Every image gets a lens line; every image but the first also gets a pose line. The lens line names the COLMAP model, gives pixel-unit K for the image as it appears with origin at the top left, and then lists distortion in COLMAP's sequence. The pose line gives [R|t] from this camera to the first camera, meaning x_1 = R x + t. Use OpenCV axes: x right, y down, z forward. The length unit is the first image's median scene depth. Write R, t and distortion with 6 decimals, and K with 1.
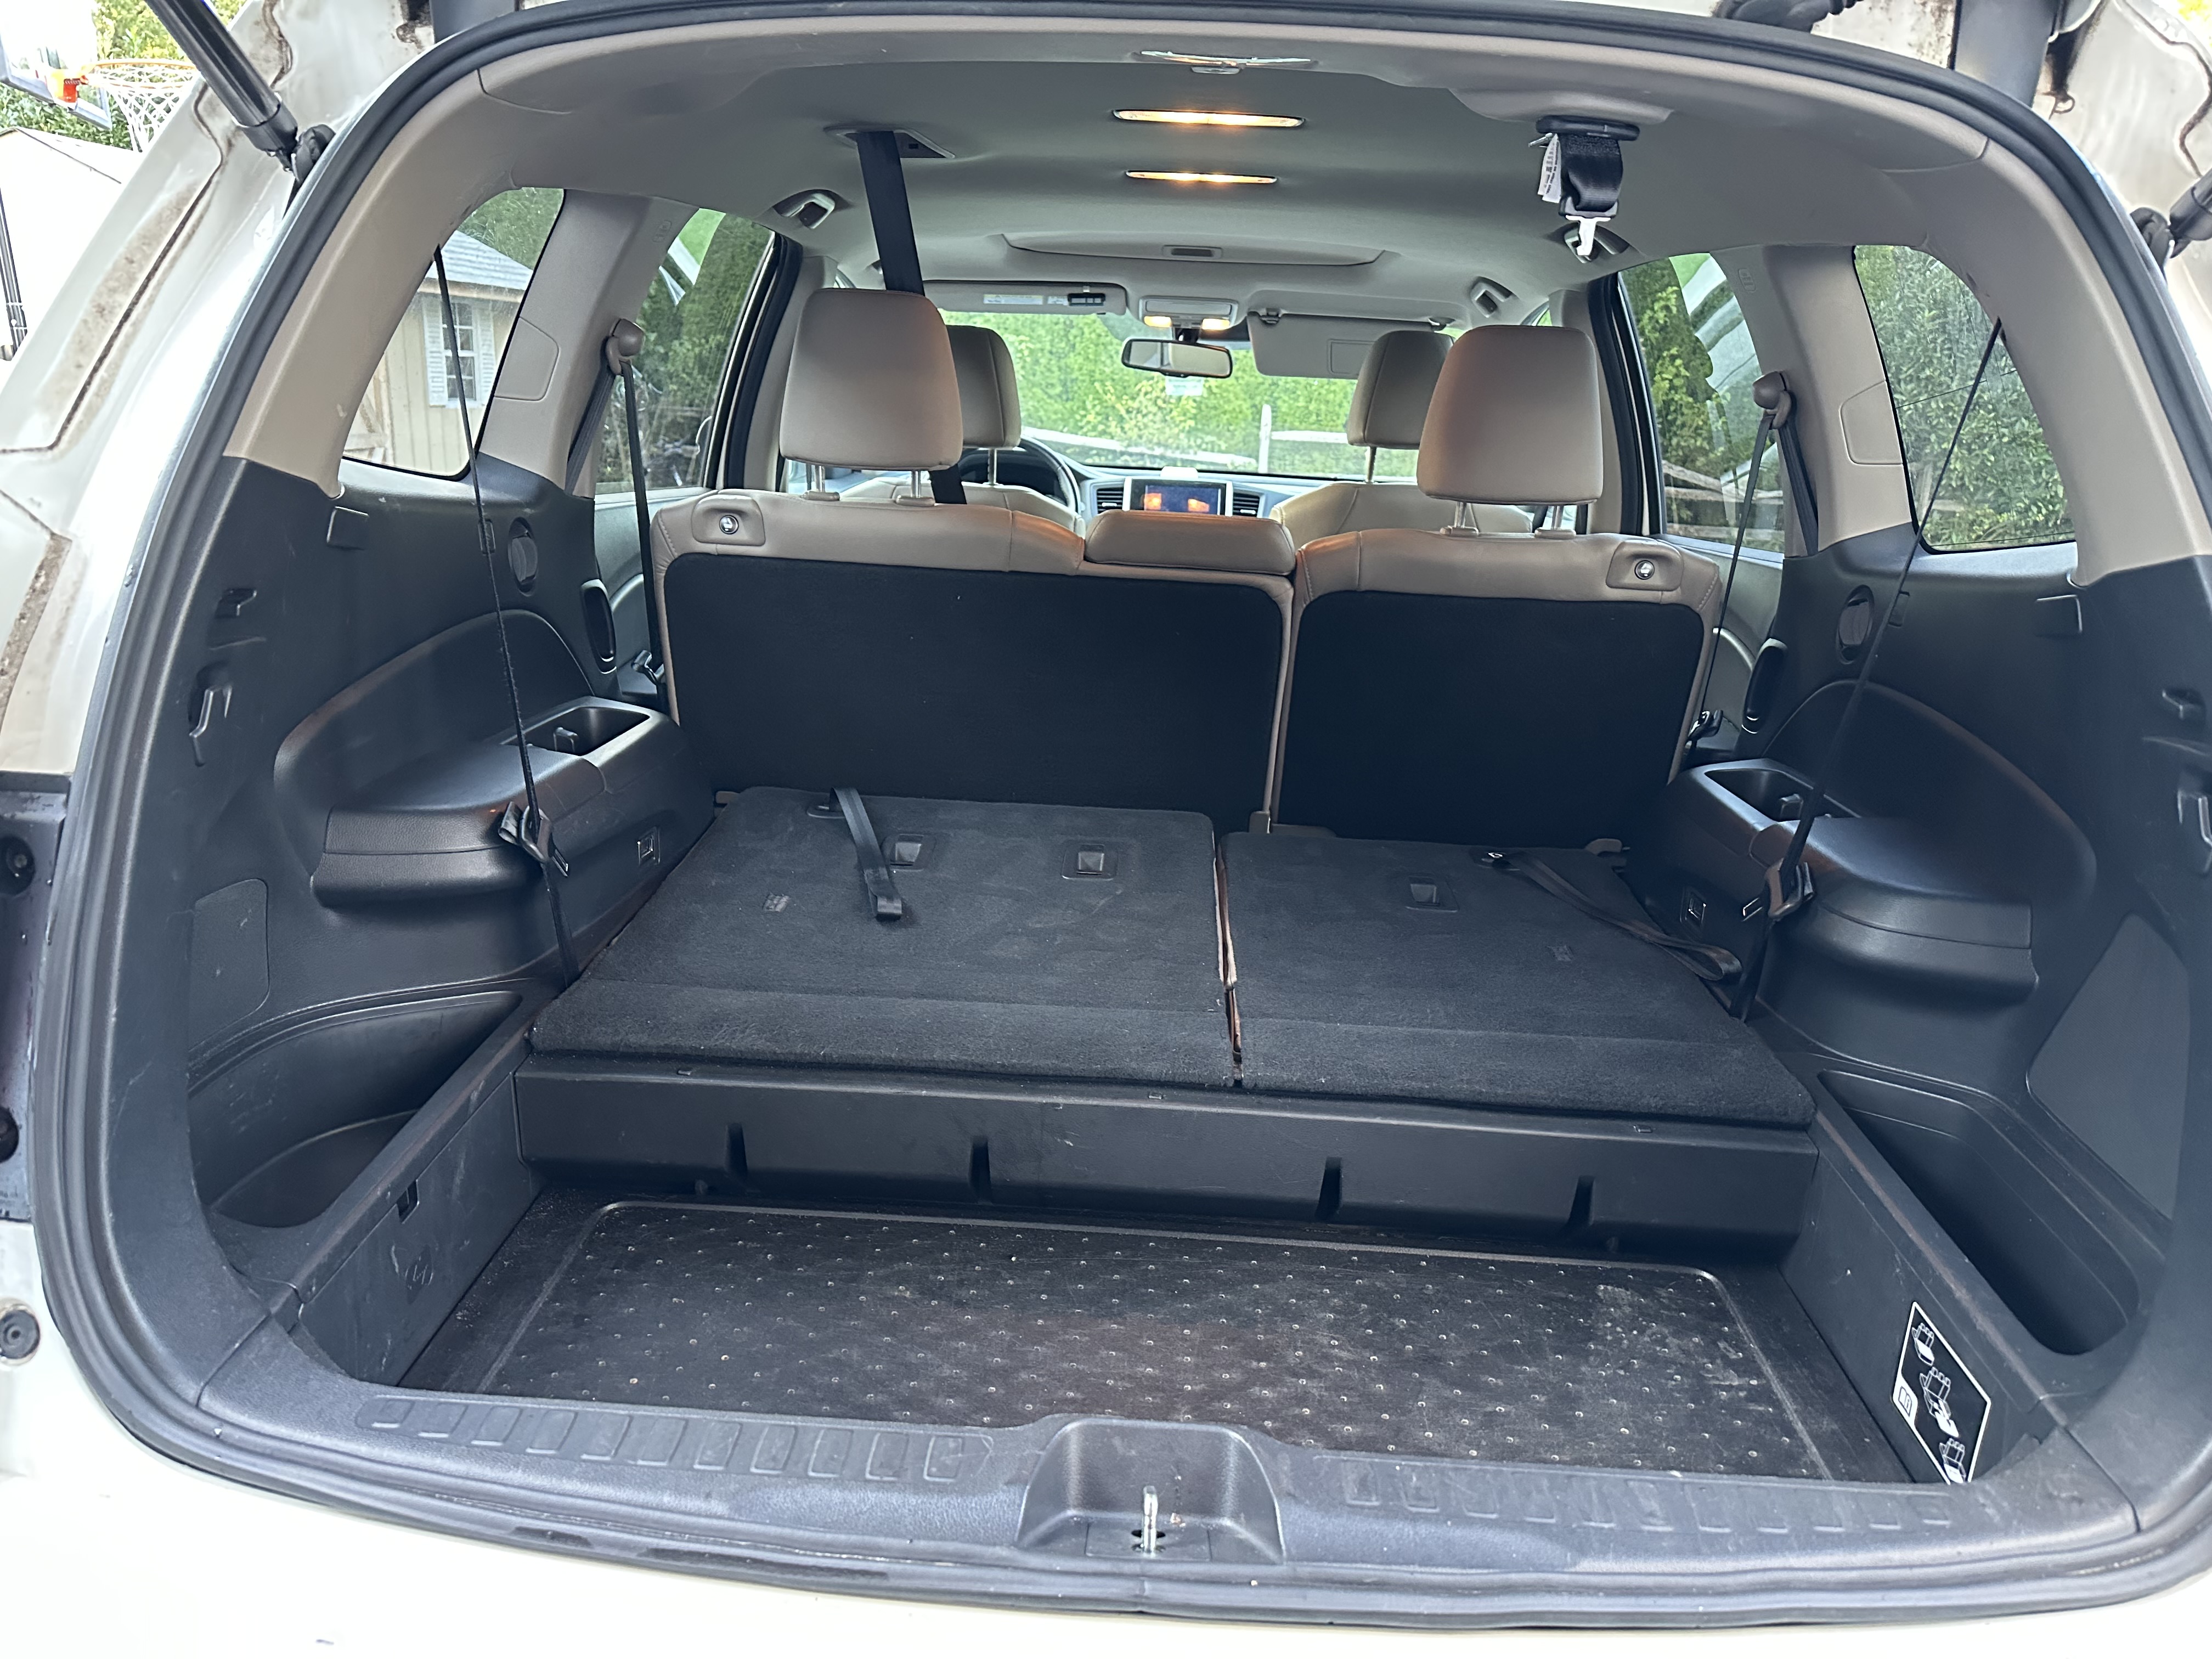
lens RADIAL K [[1569.4, 0, 1106.0], [0, 1569.4, 829.5], [0, 0, 1]] dist [0.116211, -0.145457]
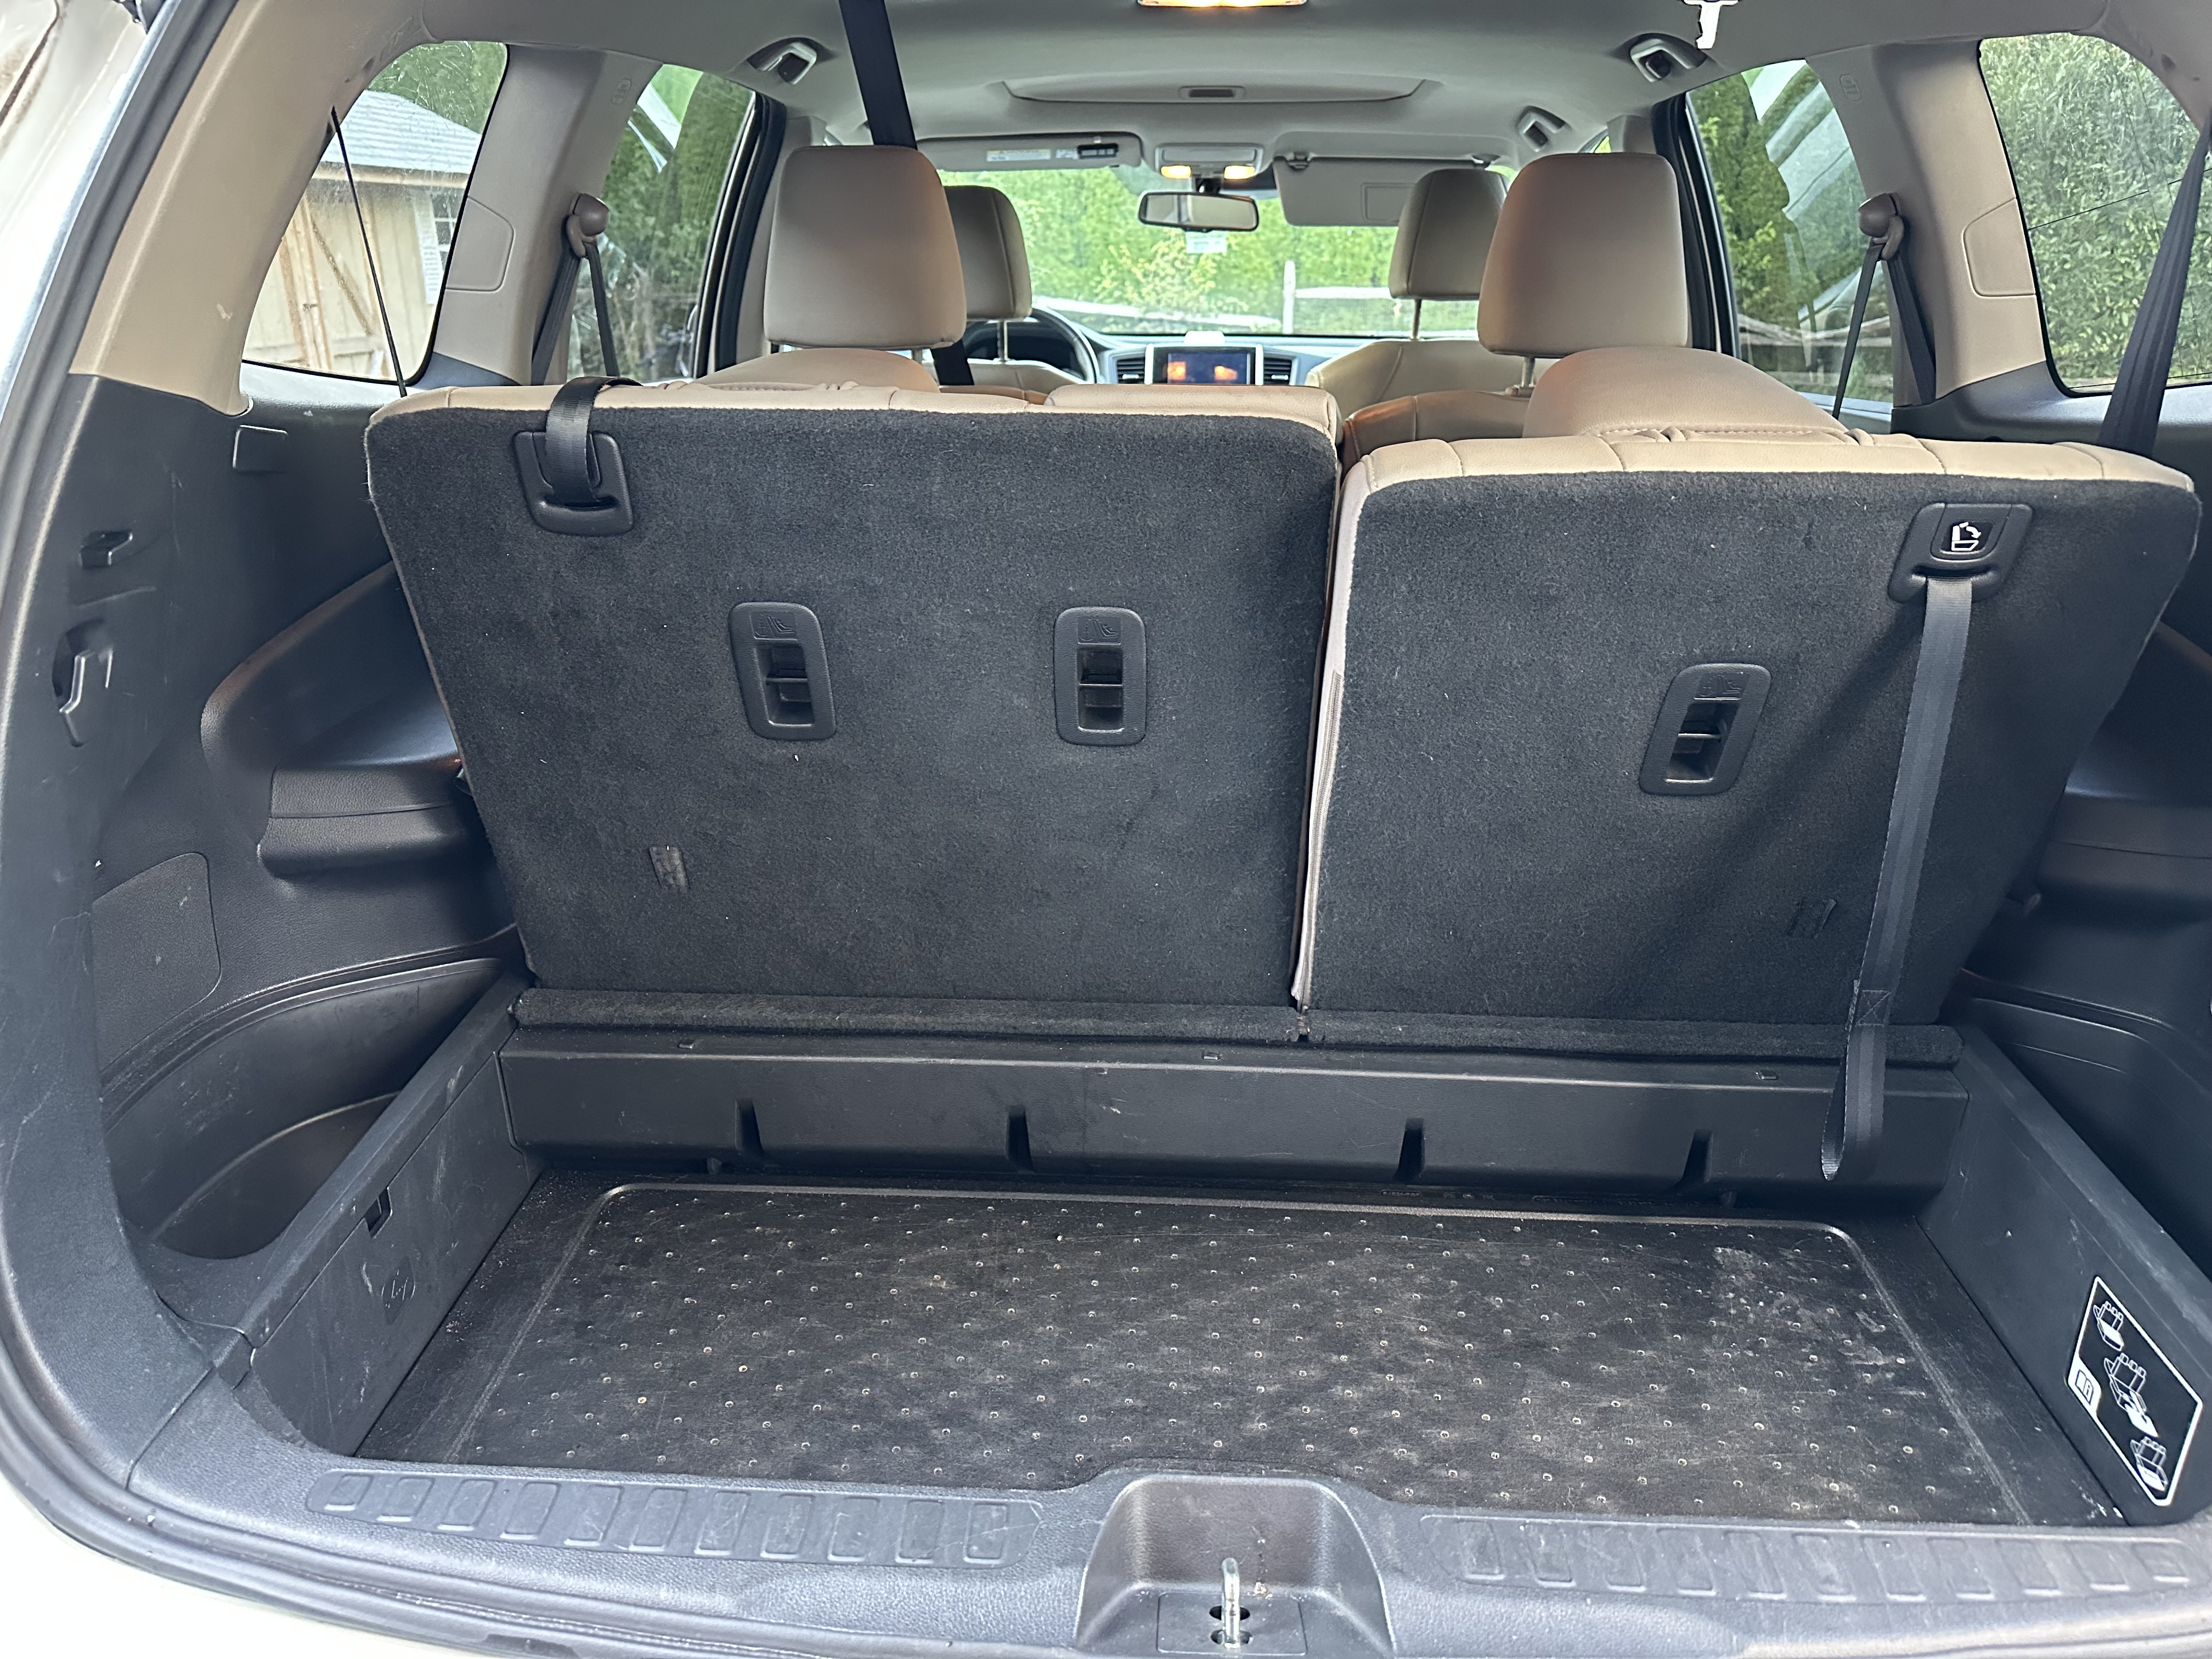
lens RADIAL K [[1607.4, 0, 1106.0], [0, 1607.4, 829.5], [0, 0, 1]] dist [0.053728, -0.055289]
pose [[0.999046, -0.037337, -0.022661, -0.002857], [0.038853, 0.996746, 0.070628, -0.027274], [0.019950, -0.071441, 0.997245, 0.115750]]
